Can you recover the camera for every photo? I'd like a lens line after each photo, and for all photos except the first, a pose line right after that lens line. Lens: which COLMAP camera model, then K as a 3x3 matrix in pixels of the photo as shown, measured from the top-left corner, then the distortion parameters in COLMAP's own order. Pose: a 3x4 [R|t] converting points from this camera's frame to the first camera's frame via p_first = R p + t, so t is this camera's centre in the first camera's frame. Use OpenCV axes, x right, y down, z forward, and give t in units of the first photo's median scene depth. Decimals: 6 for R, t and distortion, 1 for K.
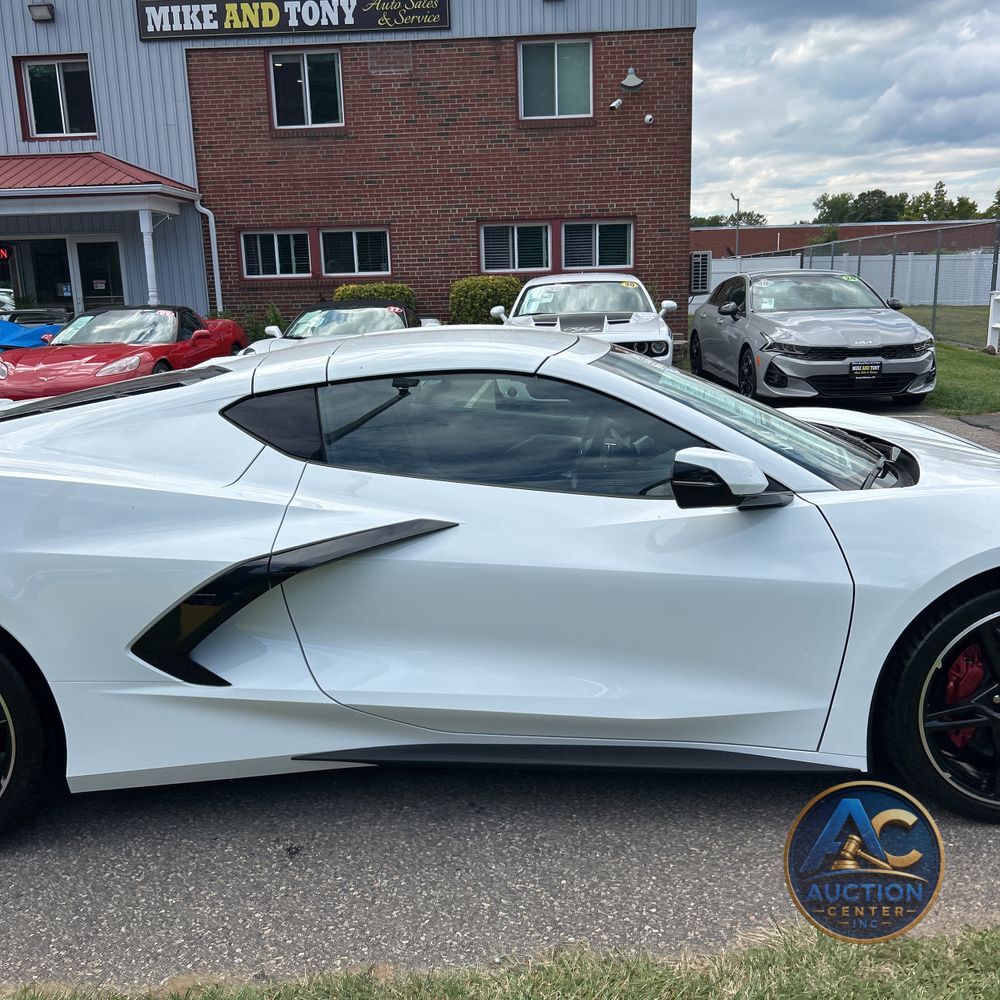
lens RADIAL K [[1009.6, 0, 500.0], [0, 1009.6, 500.0], [0, 0, 1]] dist [0.033719, -0.029440]
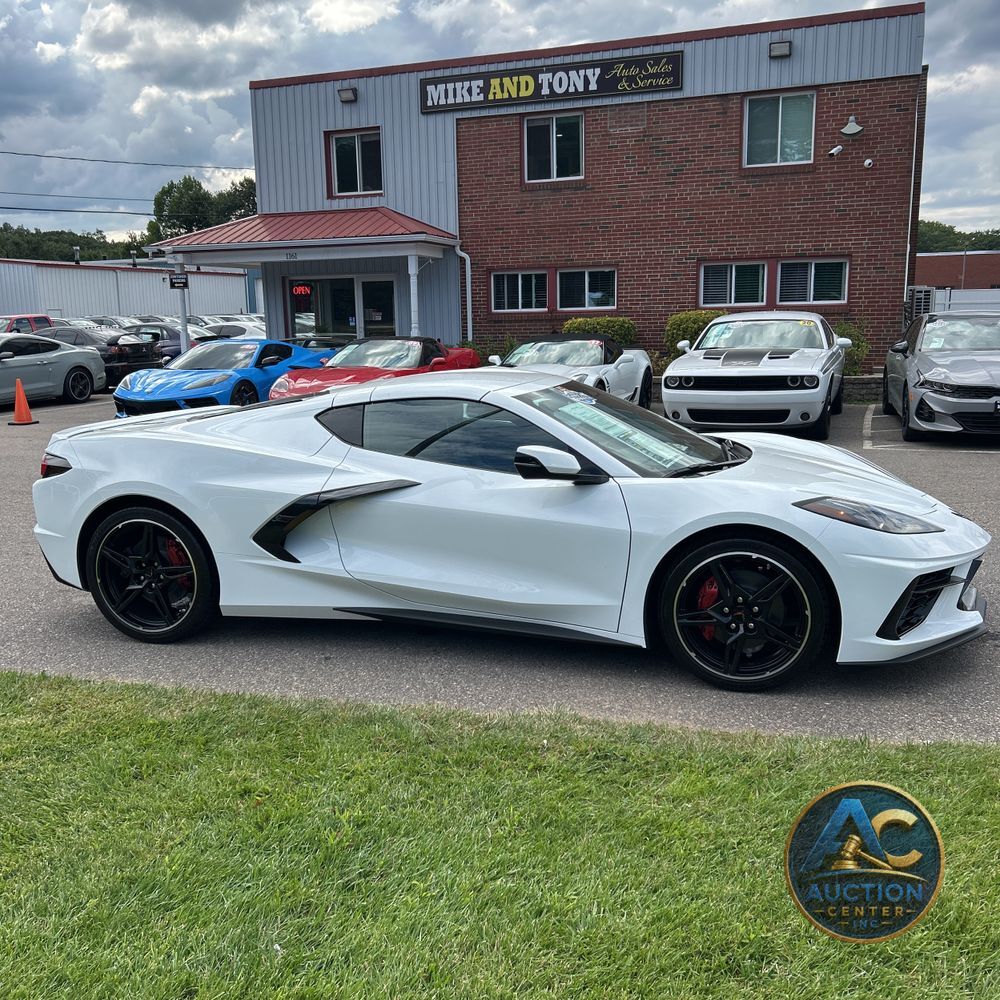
lens RADIAL K [[1007.2, 0, 483.8], [0, 1007.2, 499.5], [0, 0, 1]] dist [0.056188, -0.089449]
pose [[0.954948, 0.061908, -0.290245, 0.091419], [-0.068252, 0.997599, -0.011777, 0.010287], [0.288819, 0.031056, 0.956880, -0.105637]]
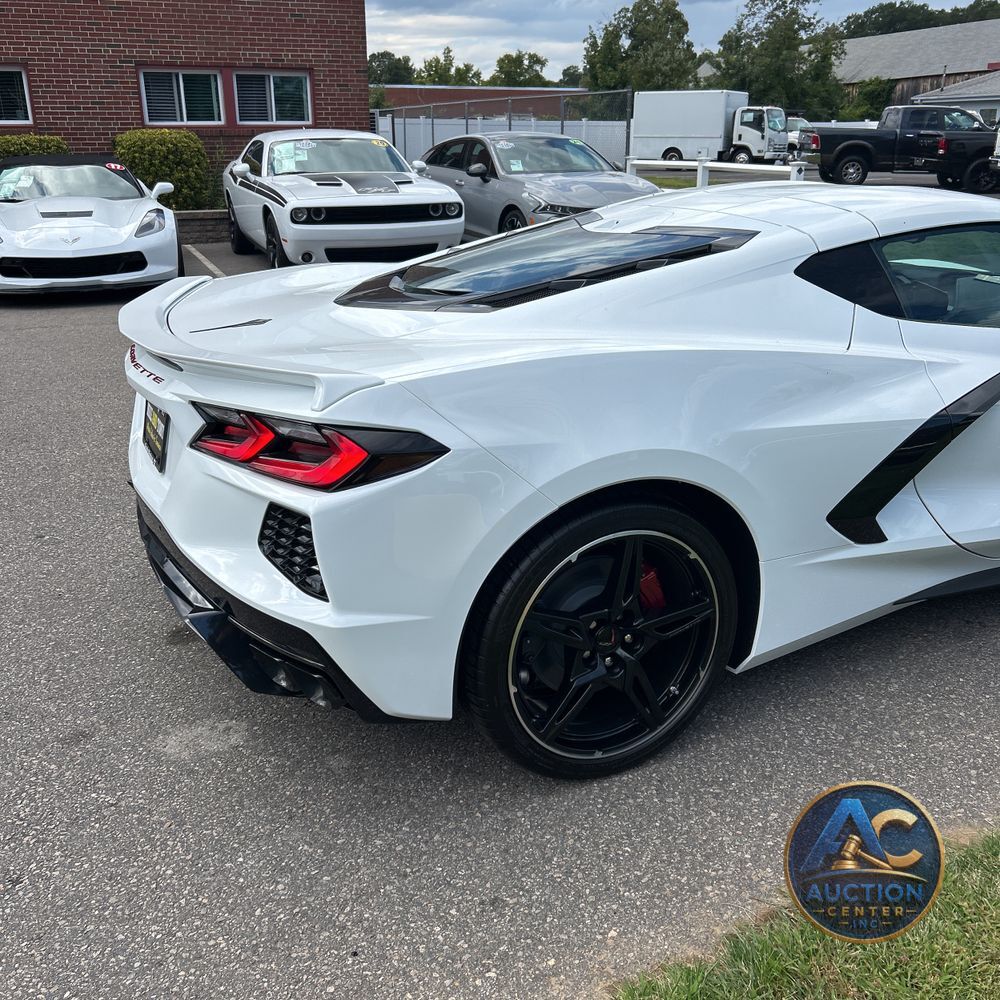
lens RADIAL K [[1018.7, 0, 476.2], [0, 1018.7, 484.2], [0, 0, 1]] dist [0.015561, -0.000684]
pose [[0.904038, -0.118027, 0.410836, -0.166429], [0.071615, 0.989360, 0.126641, -0.005447], [-0.421411, -0.085066, 0.902871, 0.038640]]
